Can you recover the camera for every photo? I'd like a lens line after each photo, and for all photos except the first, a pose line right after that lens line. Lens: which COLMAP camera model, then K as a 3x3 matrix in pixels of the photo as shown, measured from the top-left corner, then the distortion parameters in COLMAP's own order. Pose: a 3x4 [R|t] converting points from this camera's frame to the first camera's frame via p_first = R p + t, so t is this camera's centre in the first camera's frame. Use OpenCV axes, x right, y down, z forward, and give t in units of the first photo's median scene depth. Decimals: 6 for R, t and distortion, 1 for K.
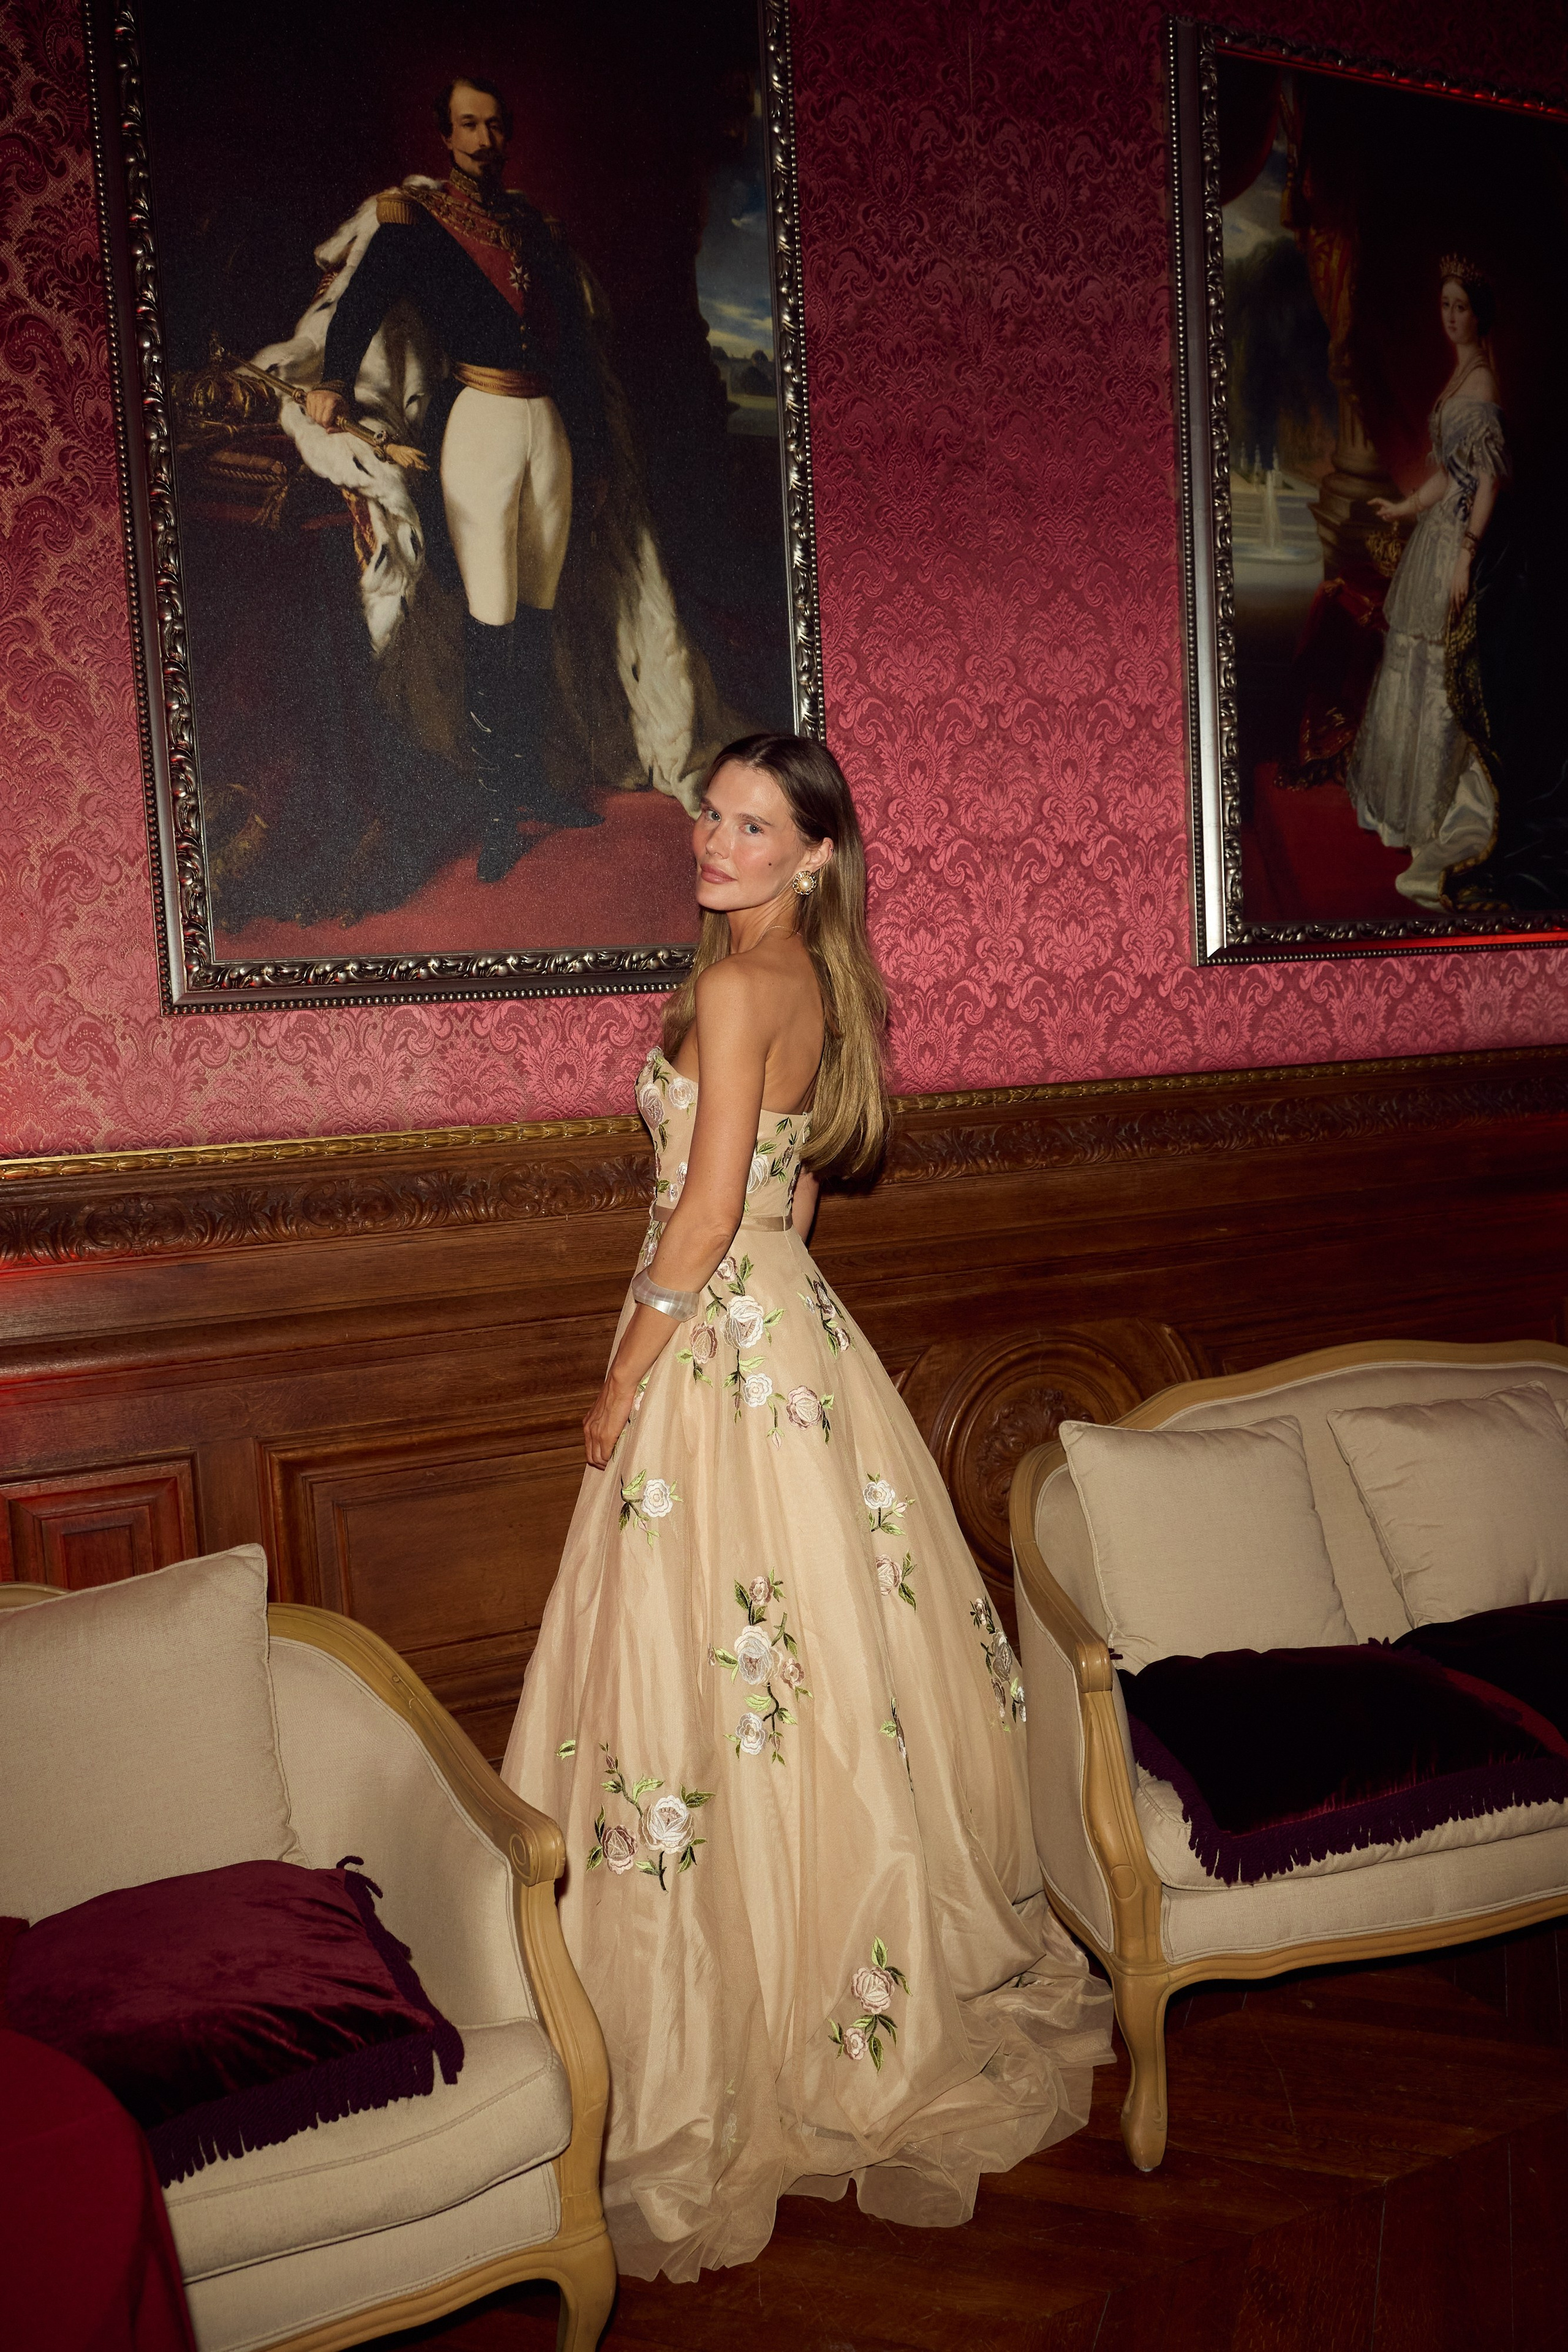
lens RADIAL K [[2147.1, 0, 784.0], [0, 2147.1, 1176.0], [0, 0, 1]] dist [0.007328, -0.026959]
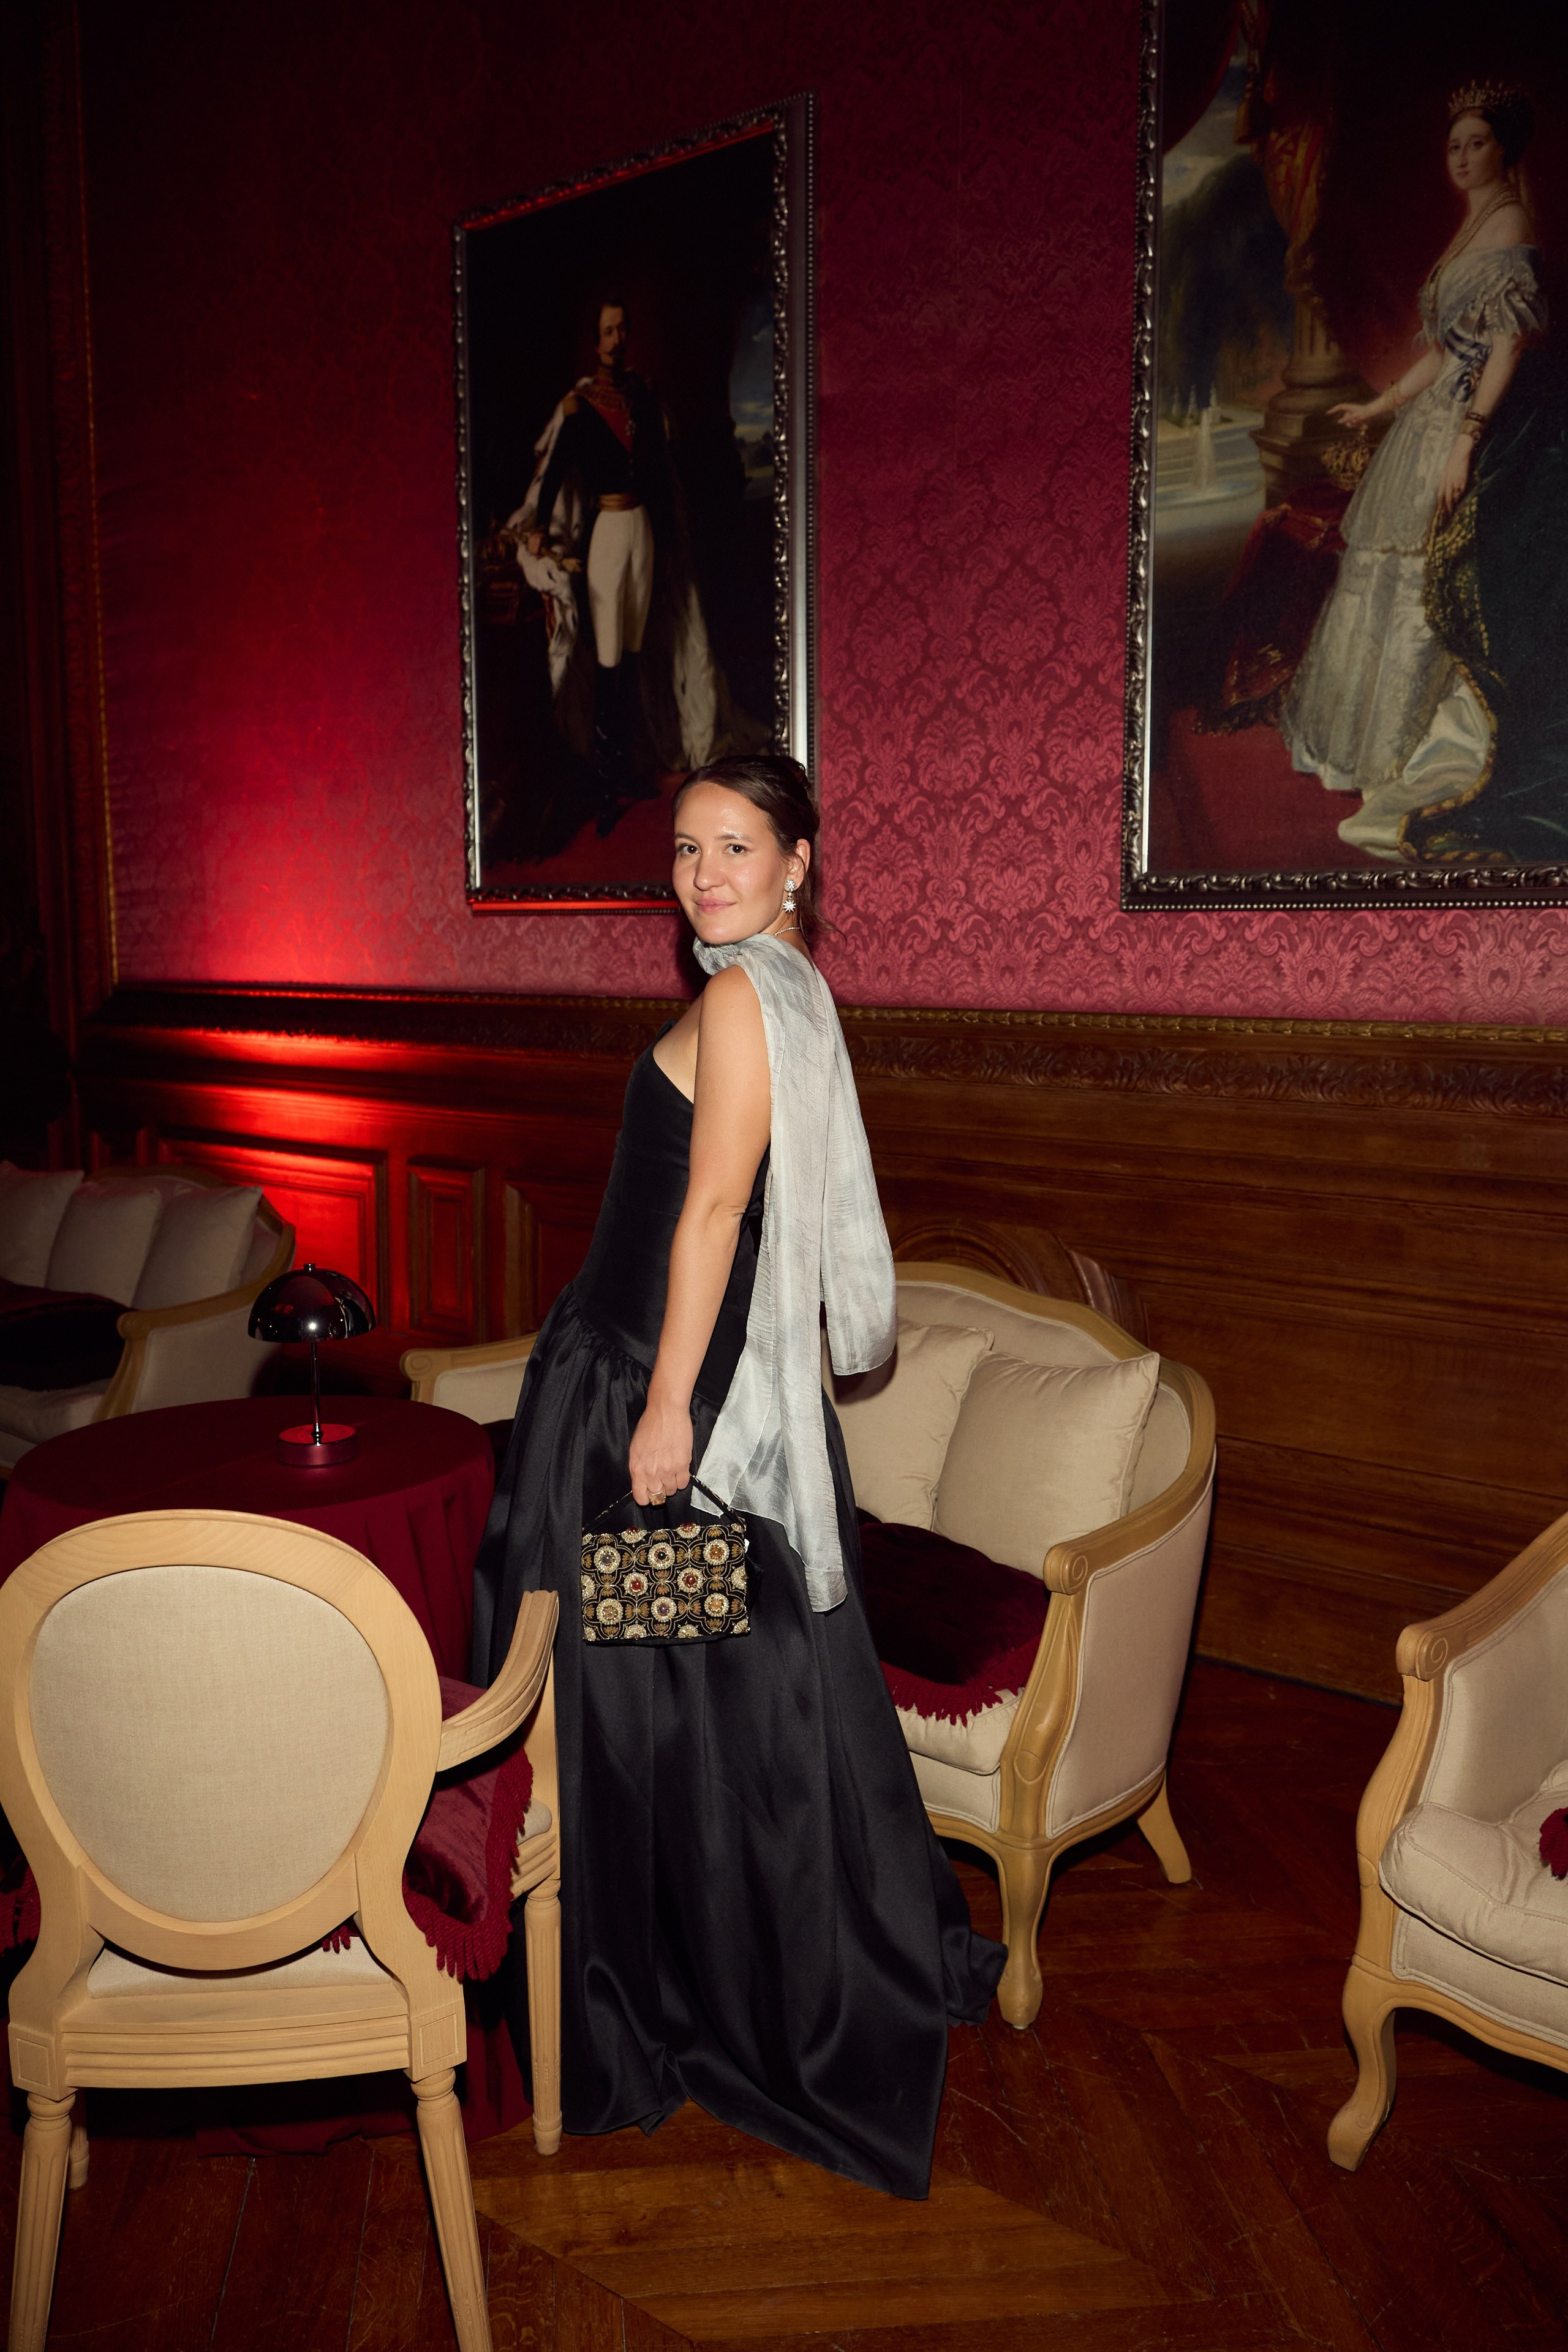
lens RADIAL K [[2008.7, 0, 750.5], [0, 2008.7, 1176.2], [0, 0, 1]] dist [-0.001762, -0.011826]
pose [[0.369975, 0.166365, -0.914025, 1.034914], [-0.091585, 0.985575, 0.142316, -0.092901], [0.924517, 0.031058, 0.379874, 0.464114]]
